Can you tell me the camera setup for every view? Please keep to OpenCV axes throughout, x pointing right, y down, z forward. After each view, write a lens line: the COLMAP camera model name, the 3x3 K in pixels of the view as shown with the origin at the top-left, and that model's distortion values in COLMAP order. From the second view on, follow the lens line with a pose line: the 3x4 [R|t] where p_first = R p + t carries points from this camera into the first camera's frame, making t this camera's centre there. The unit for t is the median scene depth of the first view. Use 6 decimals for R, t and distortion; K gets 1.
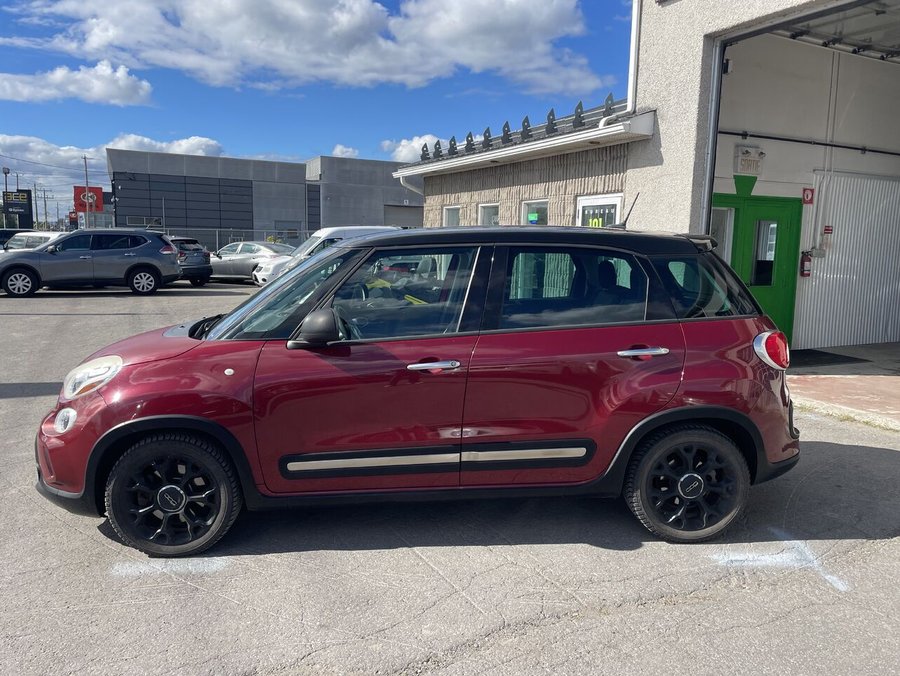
lens RADIAL K [[679.9, 0, 448.3], [0, 679.9, 333.5], [0, 0, 1]] dist [0.085760, -0.112140]
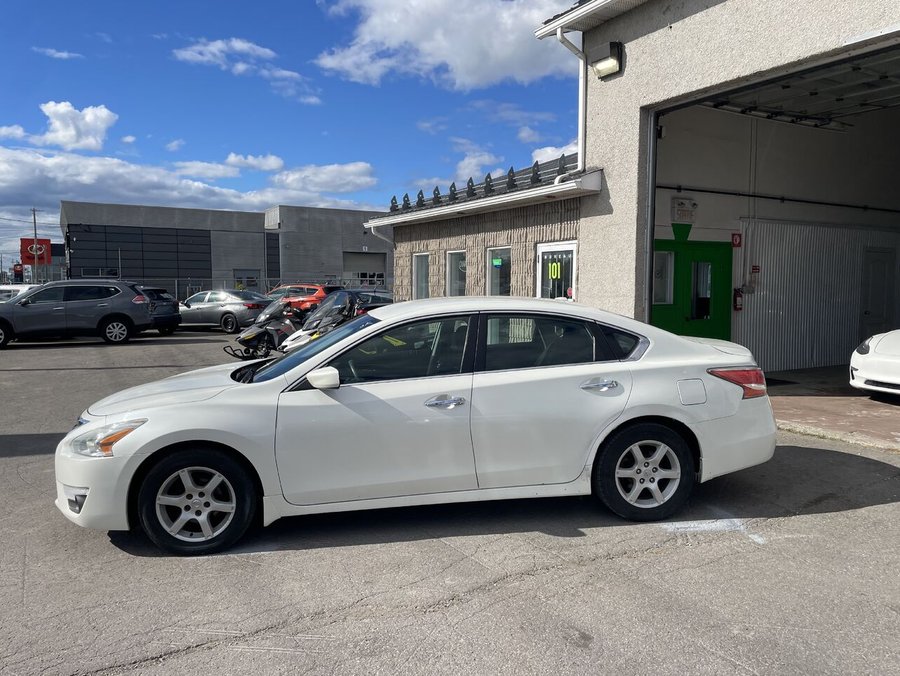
lens RADIAL K [[679.9, 0, 451.9], [0, 679.9, 335.6], [0, 0, 1]] dist [0.085760, -0.112140]
pose [[0.997395, -0.024503, 0.067837, -0.031478], [0.028647, 0.997739, -0.060801, 0.014875], [-0.066194, 0.062586, 0.995842, -0.098728]]
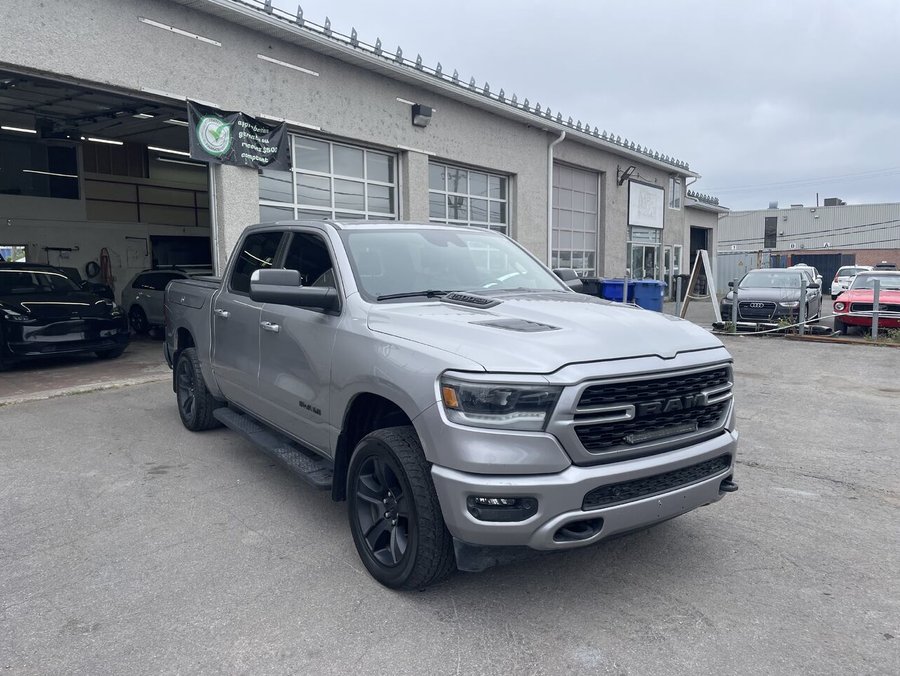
lens RADIAL K [[679.9, 0, 449.3], [0, 679.9, 334.1], [0, 0, 1]] dist [0.085760, -0.112140]
pose [[-0.473931, -0.102185, 0.874613, -0.652795], [0.114969, 0.977561, 0.176512, -0.102641], [-0.873024, 0.184208, -0.451549, 0.682613]]
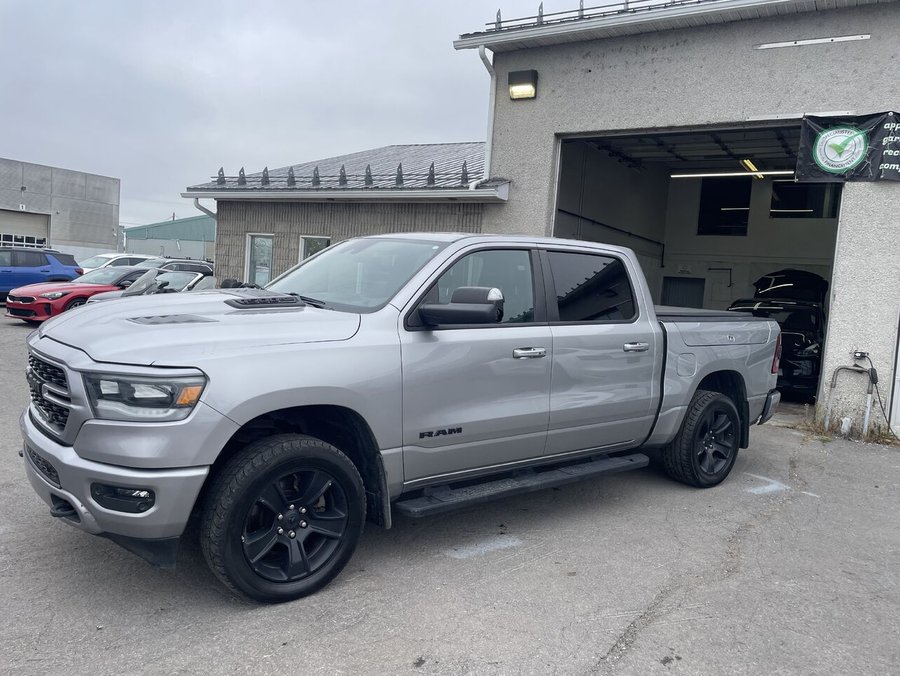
lens RADIAL K [[679.9, 0, 446.4], [0, 679.9, 330.7], [0, 0, 1]] dist [0.085760, -0.112140]
pose [[0.851396, 0.004549, 0.524503, -0.410255], [0.016494, 0.999236, -0.035440, -0.002778], [-0.524264, 0.038825, 0.850670, -0.010532]]
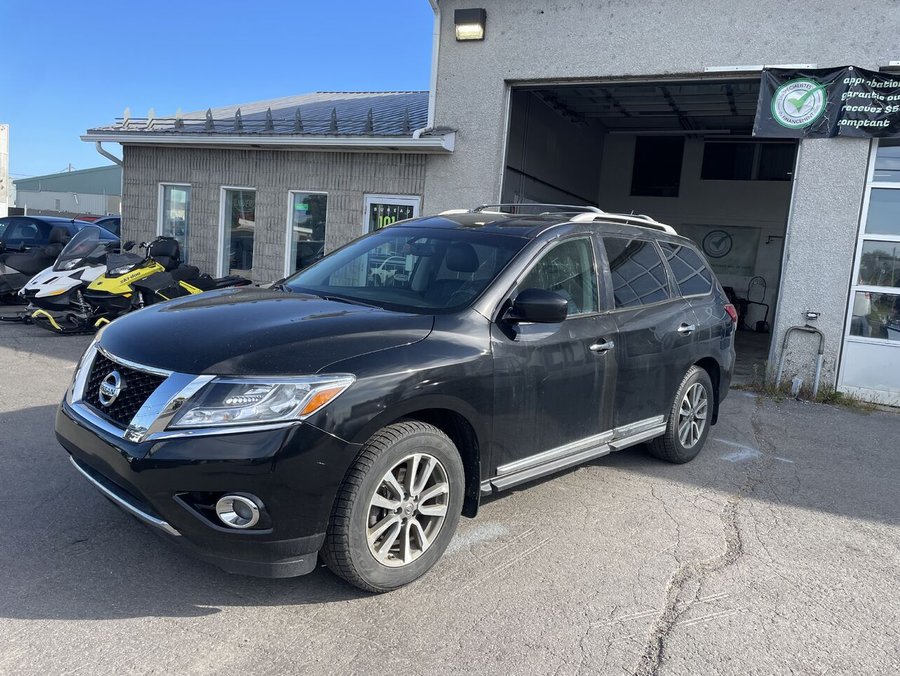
lens RADIAL K [[679.9, 0, 450.8], [0, 679.9, 330.0], [0, 0, 1]] dist [0.085760, -0.112140]
pose [[0.781040, -0.030095, 0.623755, -0.402333], [0.020788, 0.999538, 0.022195, -0.004695], [-0.624135, -0.004369, 0.781304, 0.065017]]
